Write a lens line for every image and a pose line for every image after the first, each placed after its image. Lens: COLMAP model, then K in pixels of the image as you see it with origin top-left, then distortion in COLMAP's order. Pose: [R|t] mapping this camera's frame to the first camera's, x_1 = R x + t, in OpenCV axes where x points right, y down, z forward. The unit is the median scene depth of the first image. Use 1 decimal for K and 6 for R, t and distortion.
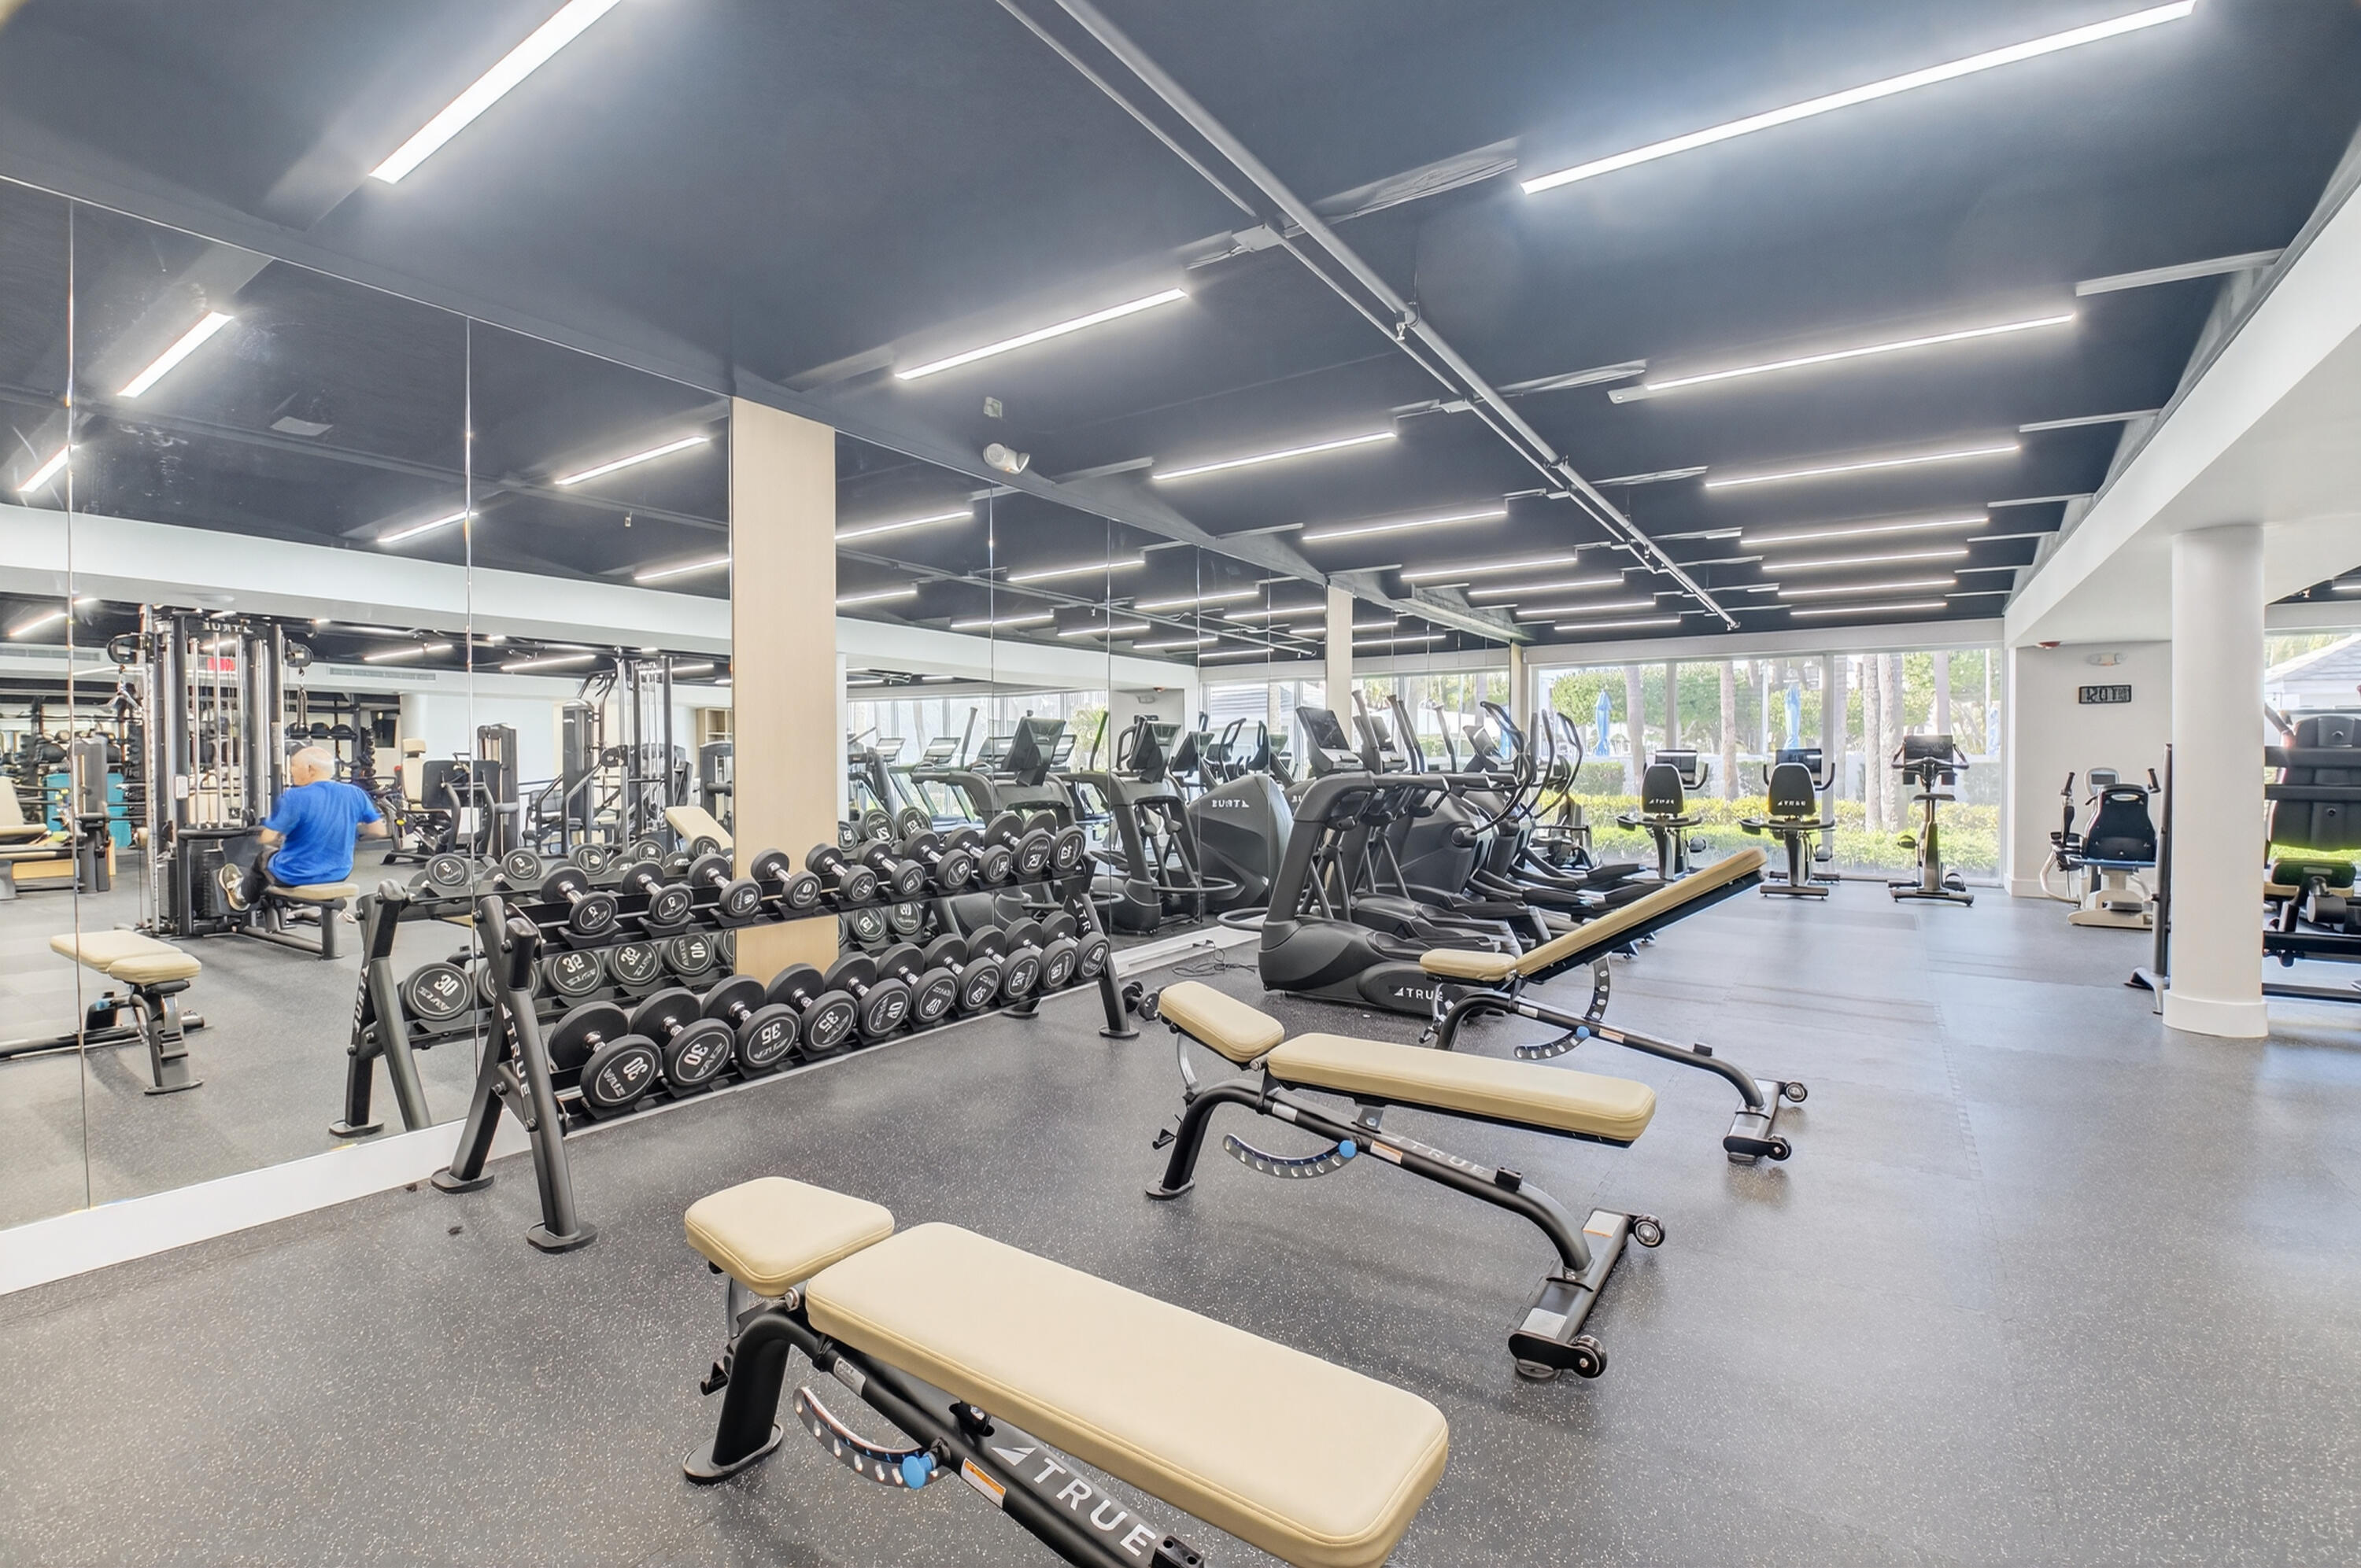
lens RADIAL K [[1036.2, 0, 1182.6], [0, 1036.2, 783.0], [0, 0, 1]] dist [-0.003036, -0.000537]
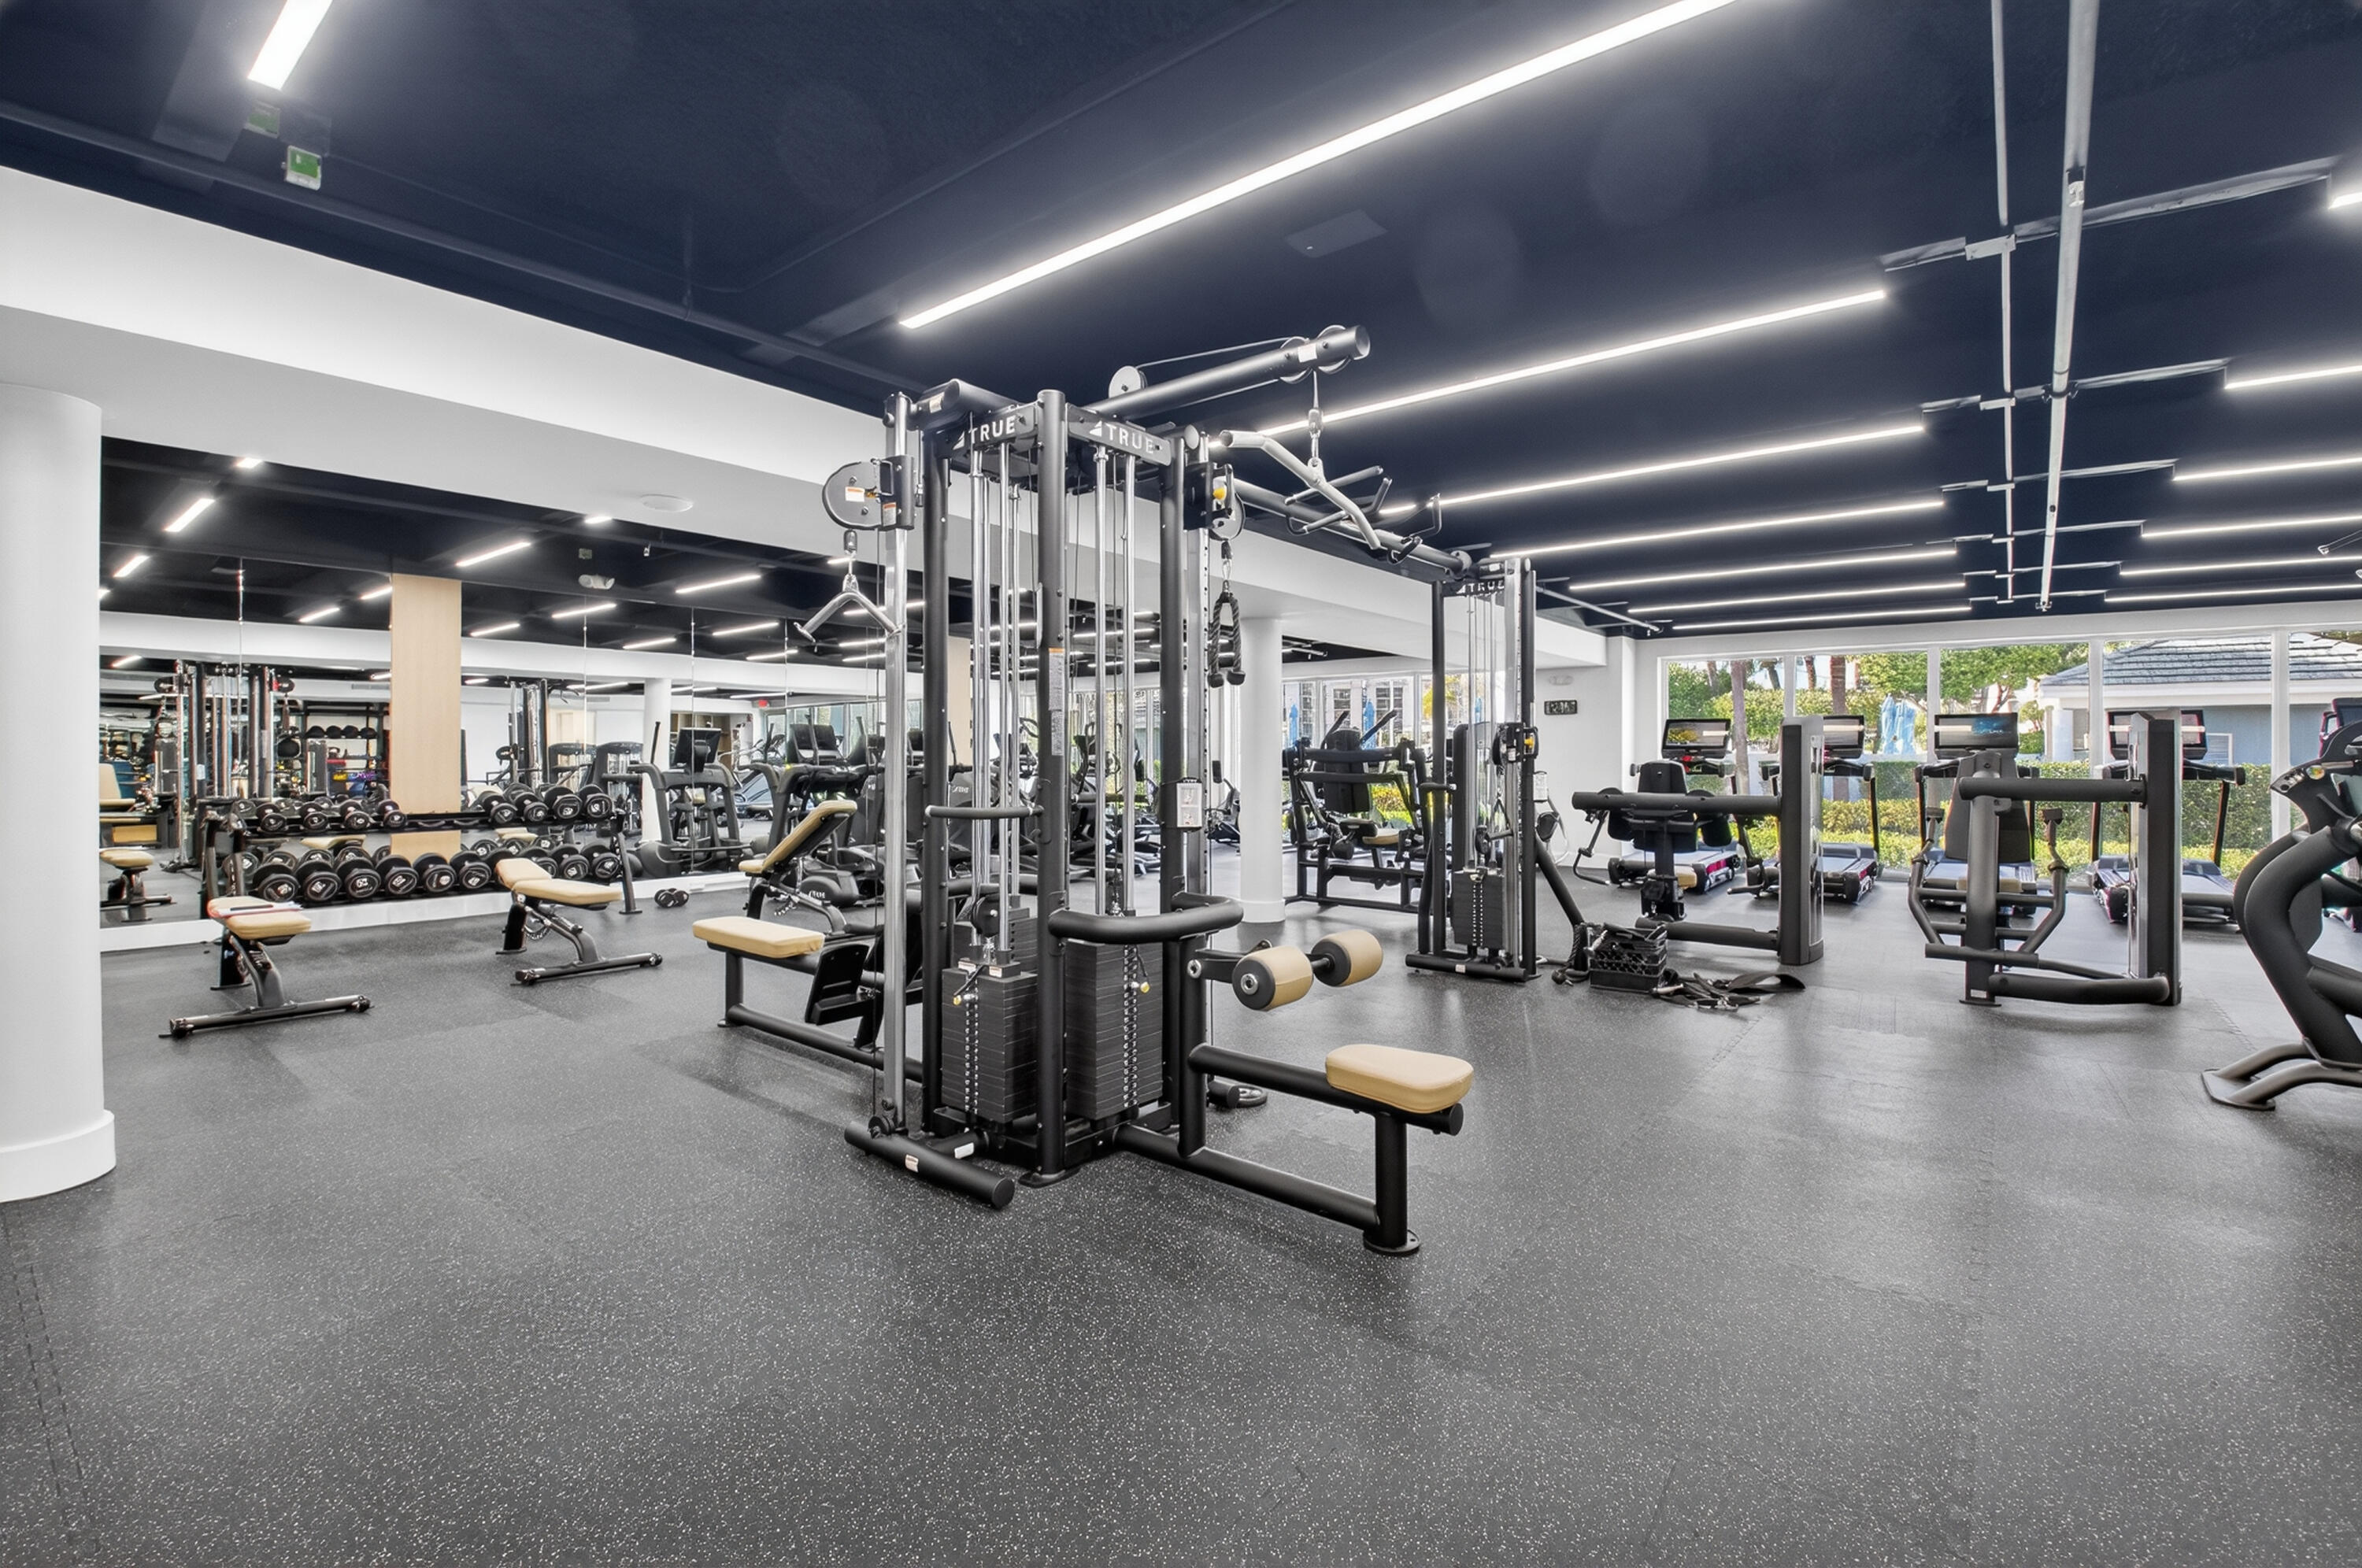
lens RADIAL K [[1036.7, 0, 1177.7], [0, 1036.7, 763.8], [0, 0, 1]] dist [-0.003036, -0.000537]
pose [[0.996768, 0.003146, -0.080269, 0.433887], [-0.004391, 0.999873, -0.015333, 0.006964], [0.080210, 0.015636, 0.996655, -0.296168]]
